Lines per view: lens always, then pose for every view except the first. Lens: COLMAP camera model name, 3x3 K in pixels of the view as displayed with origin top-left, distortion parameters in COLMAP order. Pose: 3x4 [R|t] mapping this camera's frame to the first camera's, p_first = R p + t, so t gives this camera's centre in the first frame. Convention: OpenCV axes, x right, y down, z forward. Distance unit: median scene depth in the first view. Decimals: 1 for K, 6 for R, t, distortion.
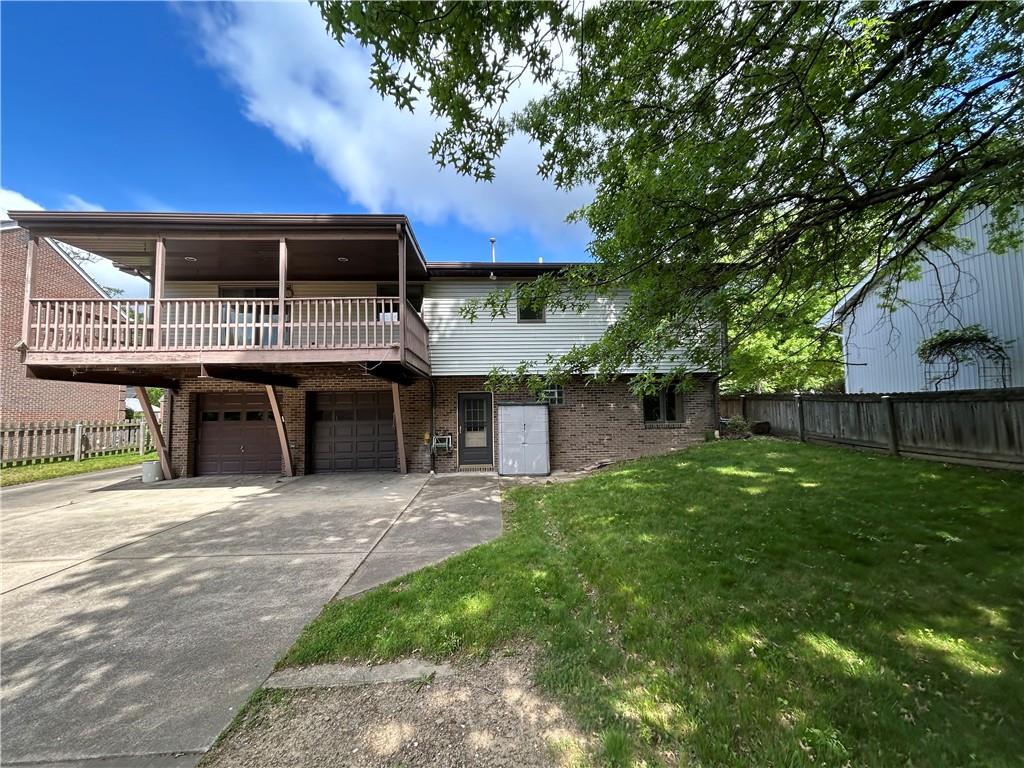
lens RADIAL K [[414.3, 0, 510.8], [0, 414.3, 384.7], [0, 0, 1]] dist [-0.000240, 0.000568]
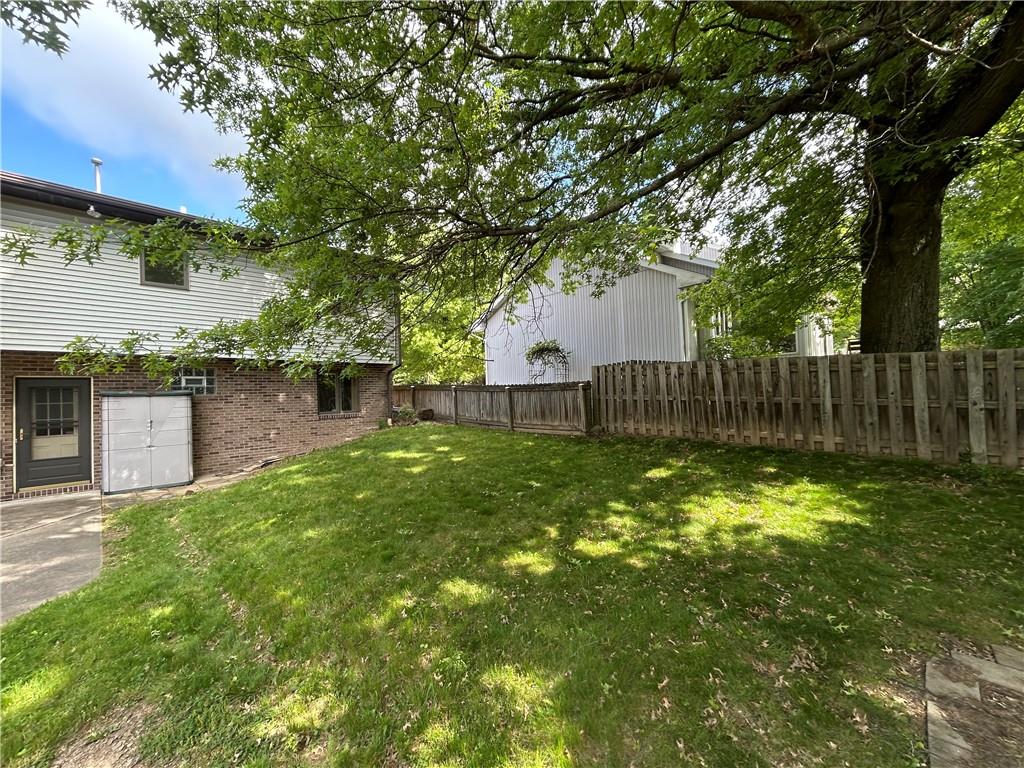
lens RADIAL K [[414.3, 0, 510.8], [0, 414.3, 384.7], [0, 0, 1]] dist [-0.000240, 0.000568]
pose [[0.741795, 0.011106, 0.670535, 0.017851], [-0.025163, 0.999620, 0.011282, 0.005768], [-0.670155, -0.025242, 0.741792, 0.001222]]
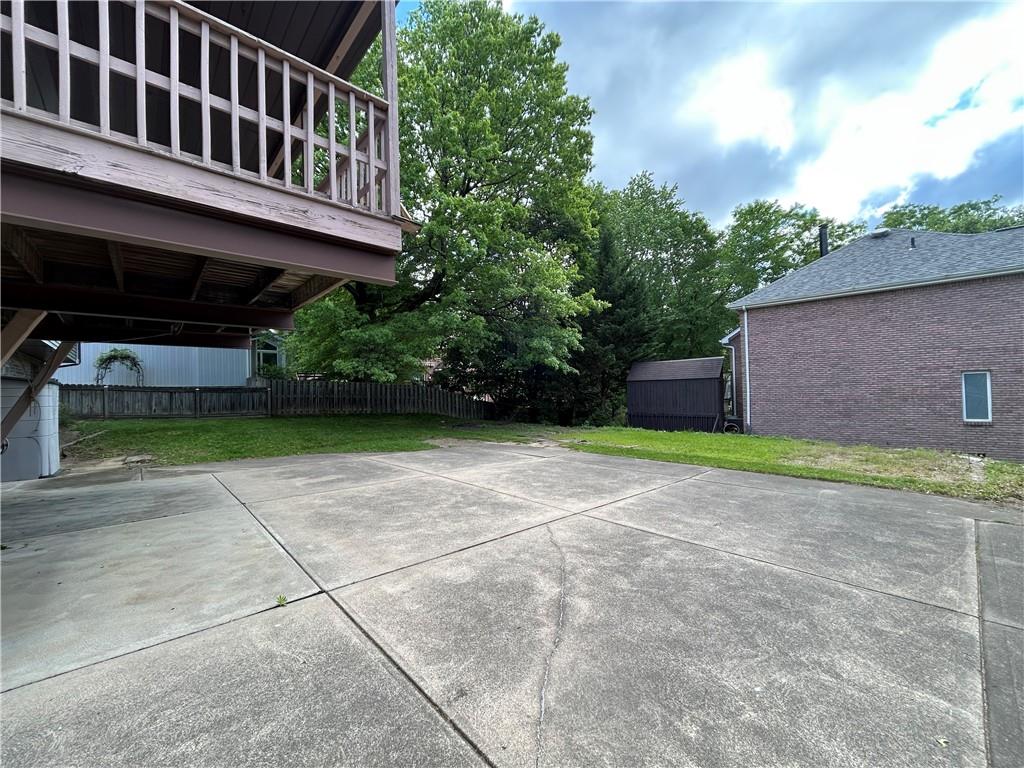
lens RADIAL K [[414.3, 0, 510.8], [0, 414.3, 384.7], [0, 0, 1]] dist [-0.000240, 0.000568]
pose [[-0.629599, 0.045019, 0.775615, -1.656672], [-0.018876, 0.997139, -0.073200, 0.136583], [-0.776691, -0.060728, -0.626947, 1.223270]]
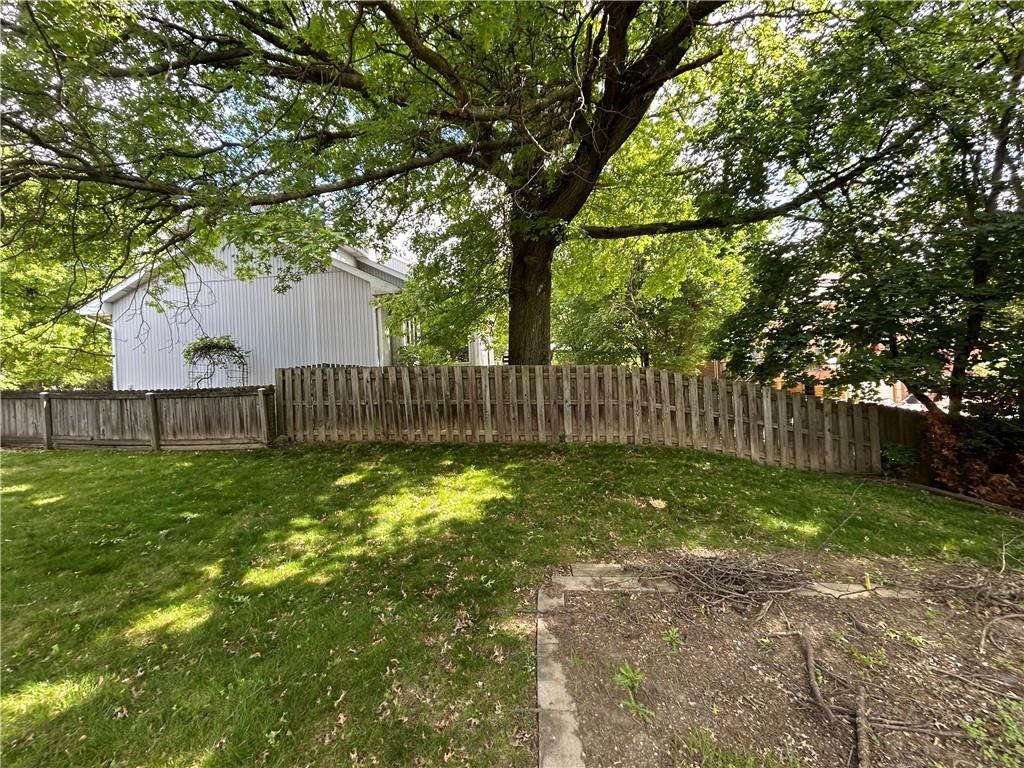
lens RADIAL K [[414.3, 0, 510.8], [0, 414.3, 384.7], [0, 0, 1]] dist [-0.000240, 0.000568]
pose [[0.137641, 0.021087, 0.990258, 0.029849], [-0.023746, 0.999556, -0.017985, 0.005989], [-0.990197, -0.021040, 0.138081, -0.009771]]
